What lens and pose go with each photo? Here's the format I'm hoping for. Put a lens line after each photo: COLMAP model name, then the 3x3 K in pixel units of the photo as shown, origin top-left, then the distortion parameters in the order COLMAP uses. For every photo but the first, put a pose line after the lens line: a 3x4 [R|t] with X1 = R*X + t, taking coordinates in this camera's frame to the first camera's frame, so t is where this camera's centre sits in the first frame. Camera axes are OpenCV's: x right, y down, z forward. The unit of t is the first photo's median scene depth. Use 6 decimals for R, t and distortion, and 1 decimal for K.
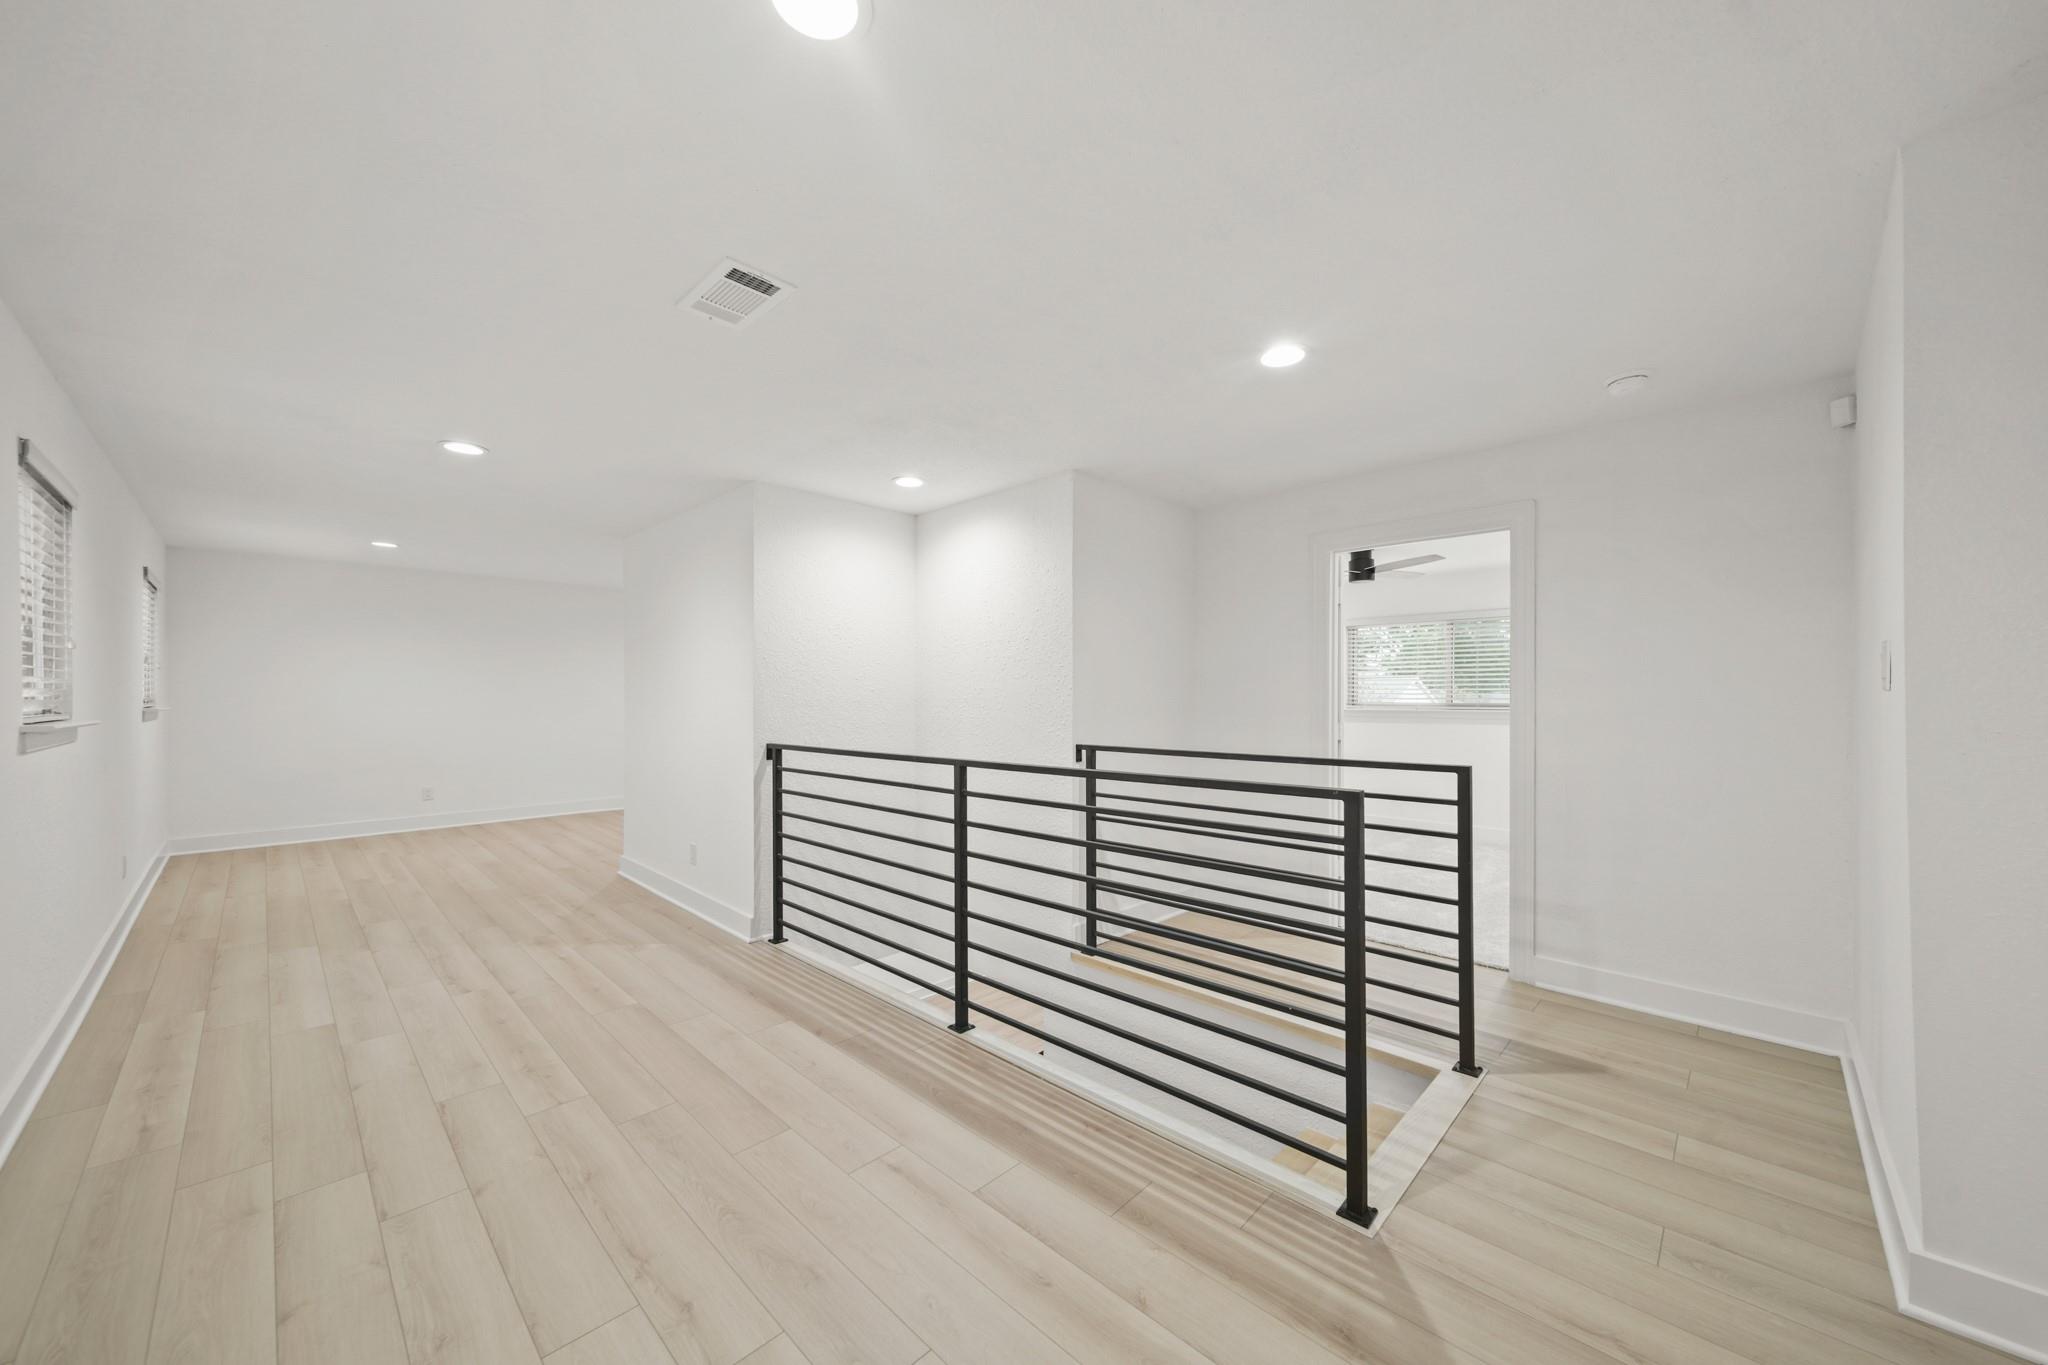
lens RADIAL K [[732.4, 0, 1025.5], [0, 732.4, 688.2], [0, 0, 1]] dist [0.001024, -0.000018]
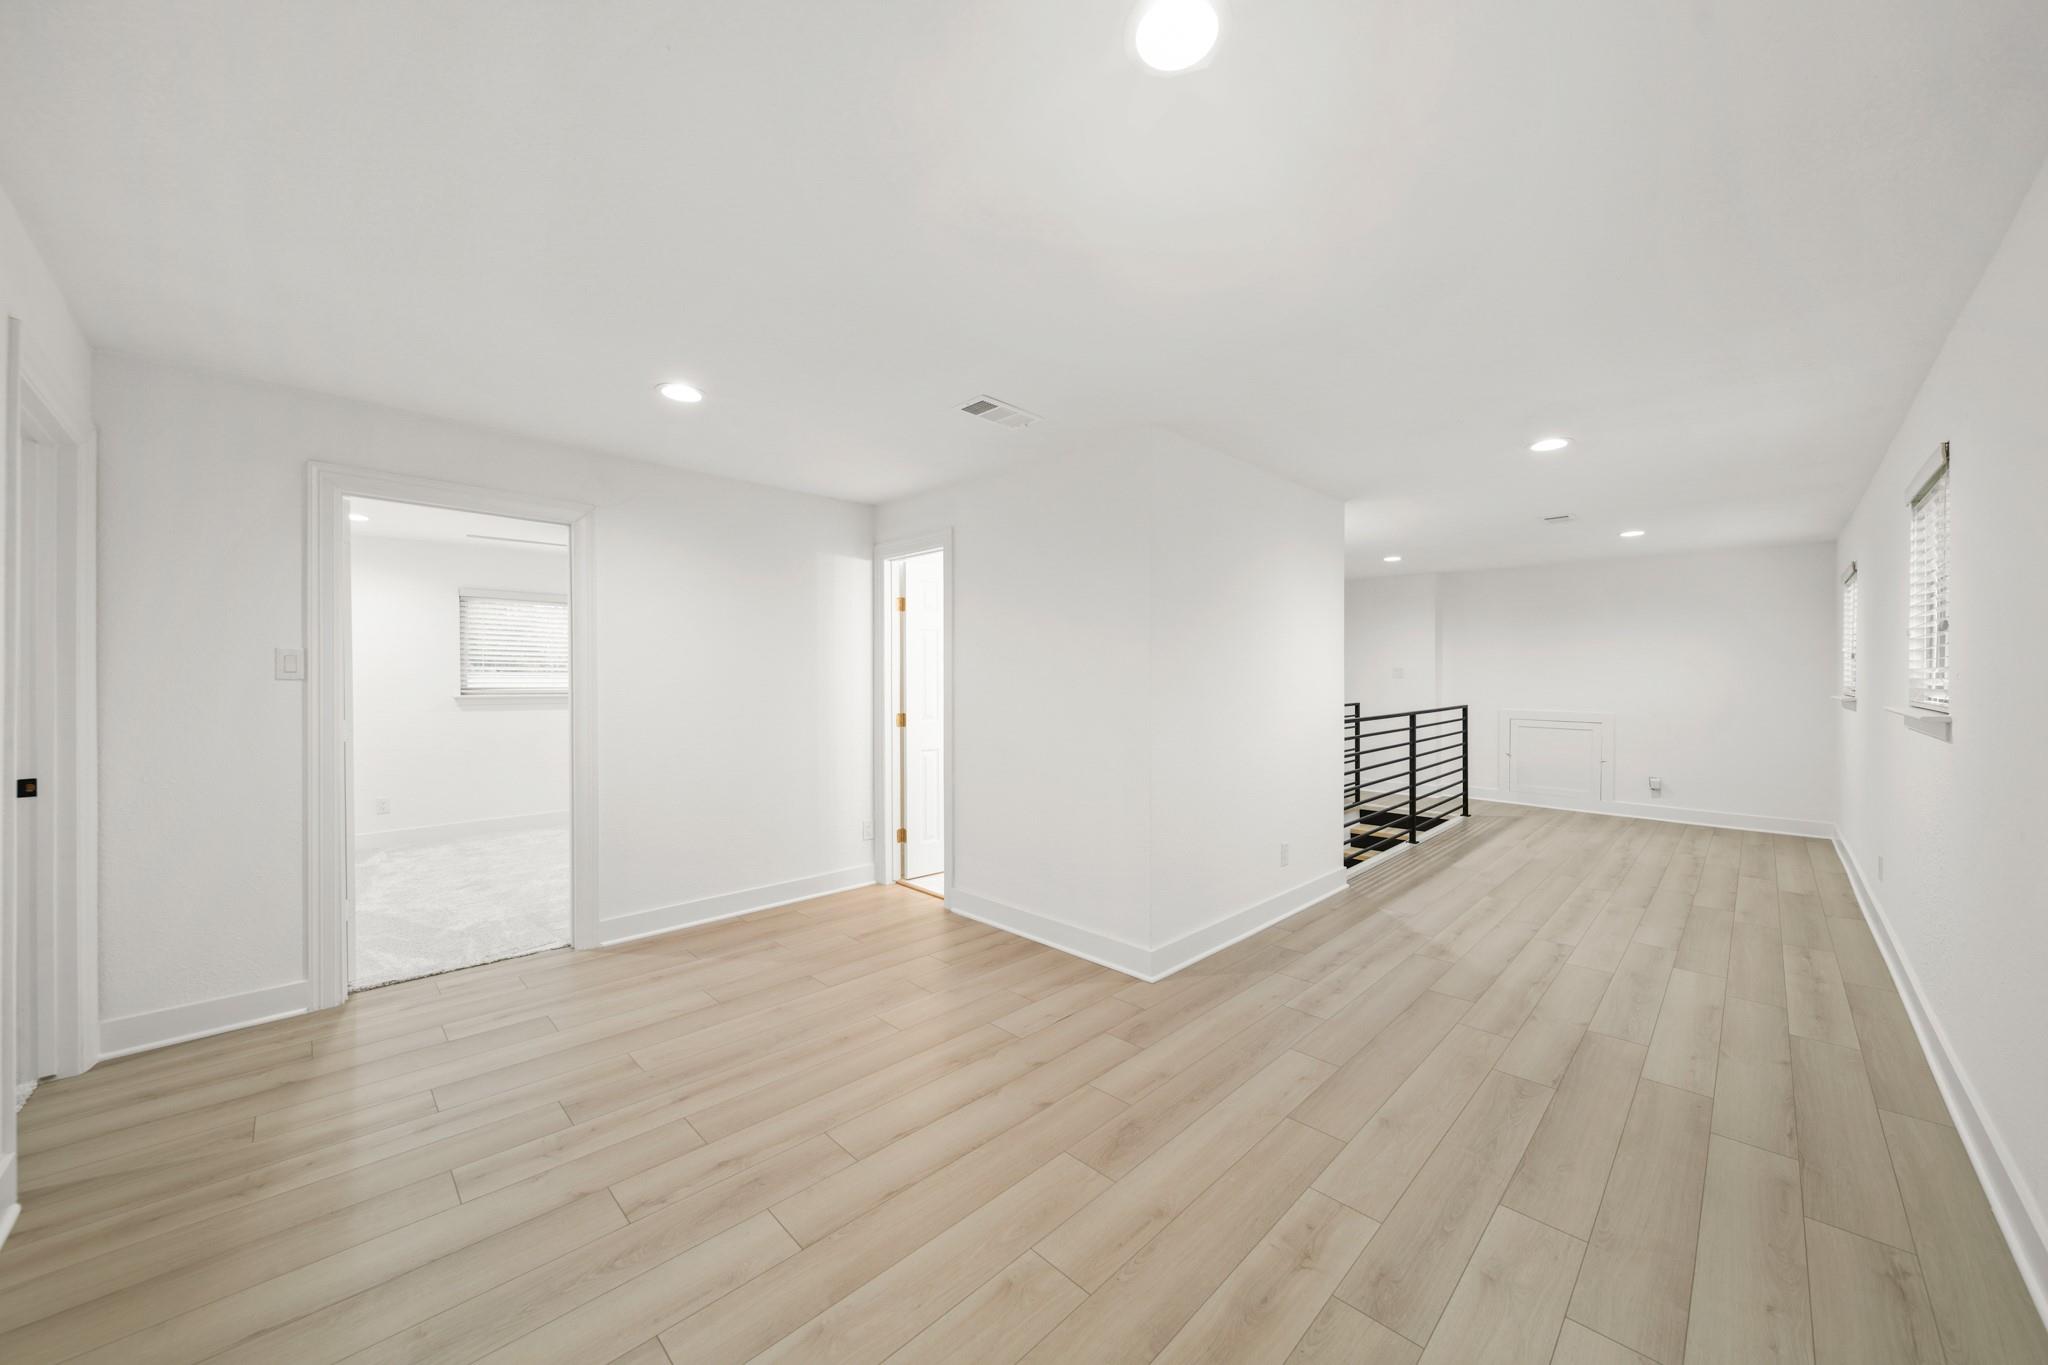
lens RADIAL K [[732.4, 0, 1025.5], [0, 732.4, 688.2], [0, 0, 1]] dist [0.001024, -0.000018]
pose [[0.023523, -0.020235, 0.999518, -1.983018], [-0.008682, 0.999753, 0.020444, -0.000071], [-0.999686, -0.009159, 0.023341, 1.875499]]
